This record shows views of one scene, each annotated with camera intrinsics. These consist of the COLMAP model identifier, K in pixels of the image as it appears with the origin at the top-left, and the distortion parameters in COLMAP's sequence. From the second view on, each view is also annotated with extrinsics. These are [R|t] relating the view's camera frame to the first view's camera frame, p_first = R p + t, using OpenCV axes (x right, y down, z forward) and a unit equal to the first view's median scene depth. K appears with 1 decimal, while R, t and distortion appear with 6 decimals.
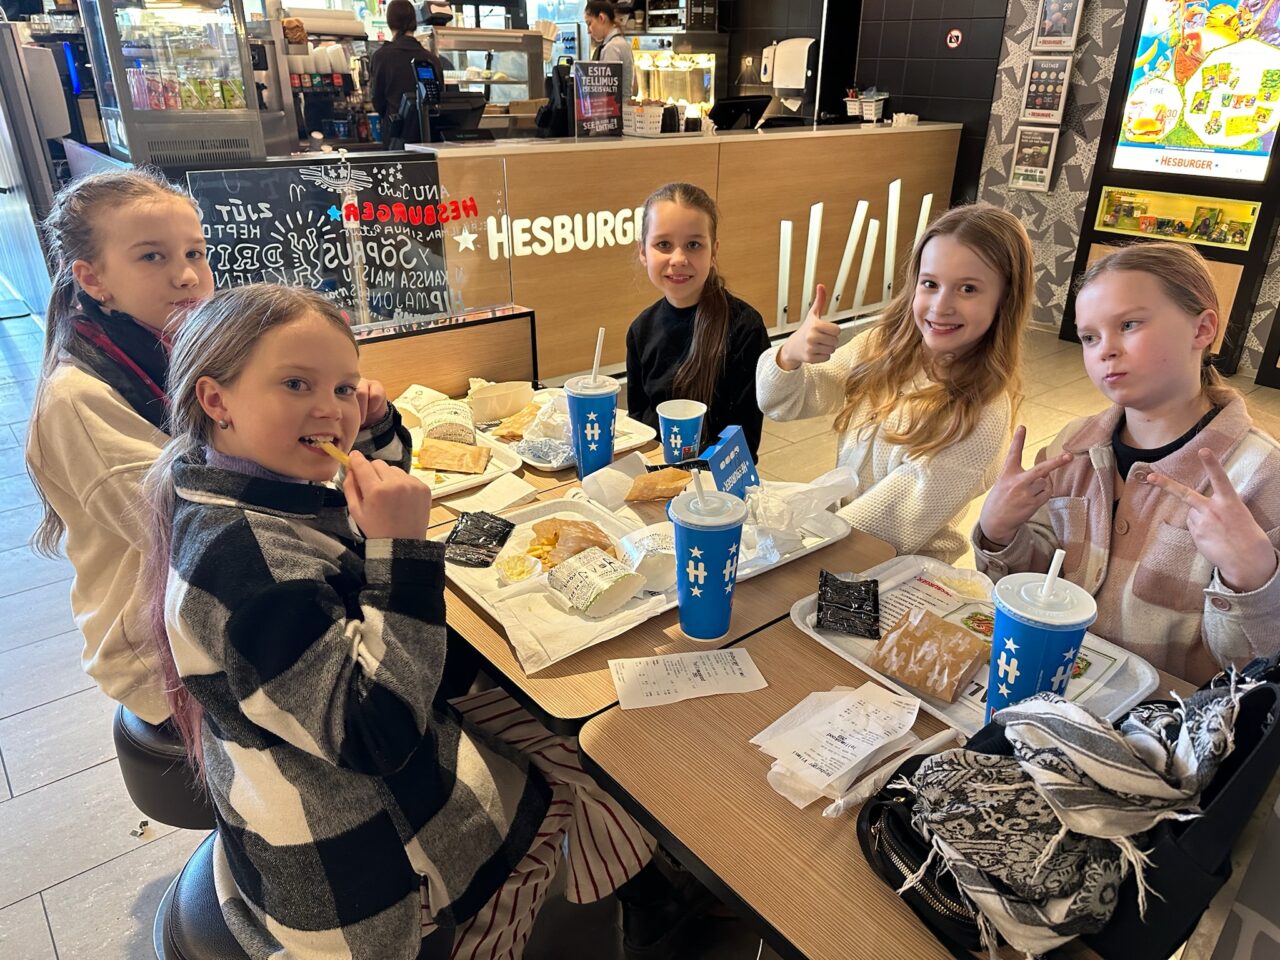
lens RADIAL K [[869.8, 0, 642.0], [0, 869.8, 481.9], [0, 0, 1]] dist [-0.007008, -0.000344]
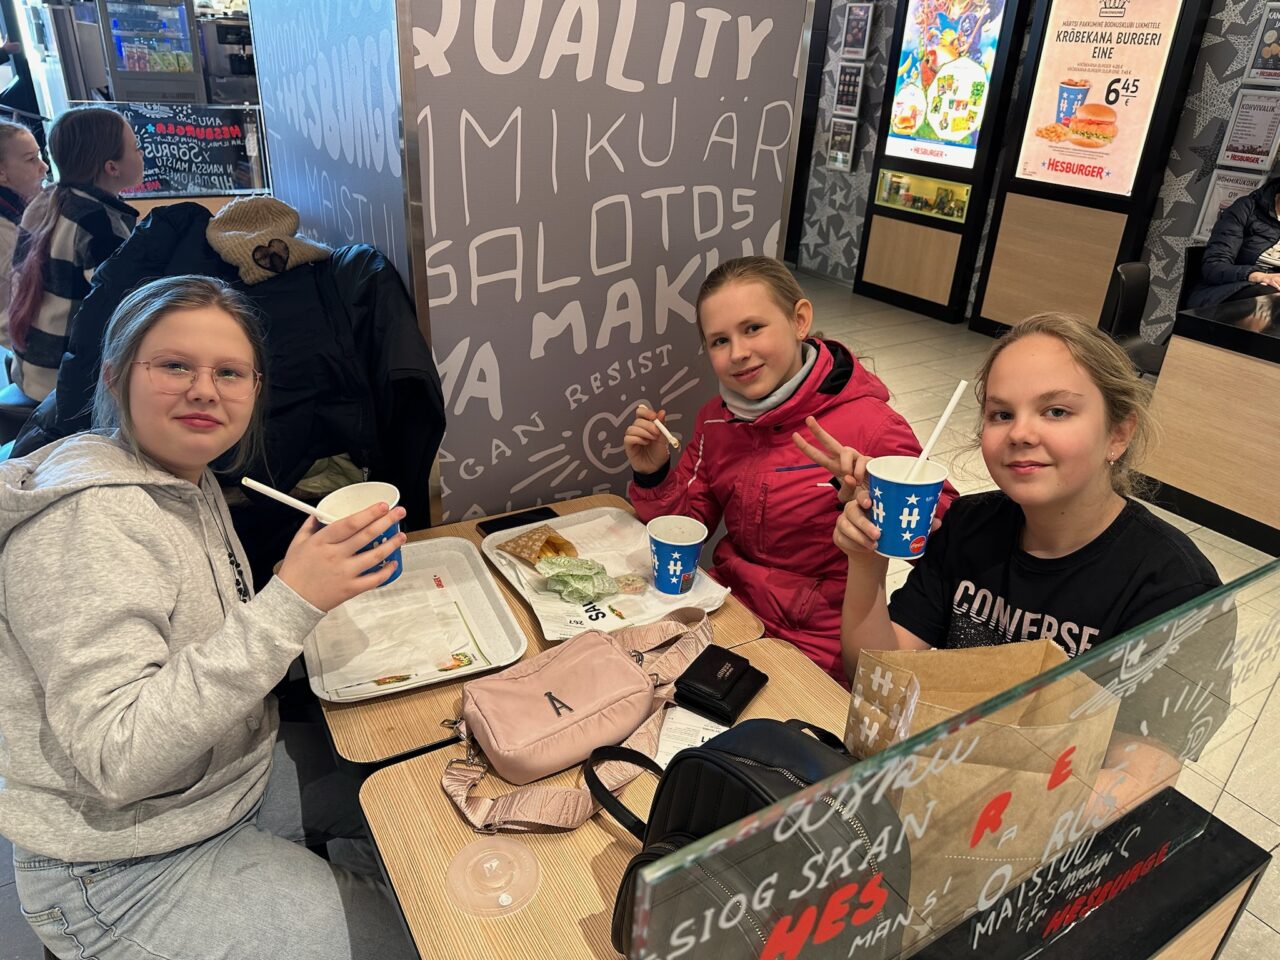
lens RADIAL K [[869.8, 0, 637.8], [0, 869.8, 475.8], [0, 0, 1]] dist [-0.007008, -0.000344]
pose [[0.991366, 0.092456, -0.092976, 0.364238], [-0.091645, 0.995707, 0.012966, 0.126268], [0.093775, -0.004333, 0.995584, -0.308042]]
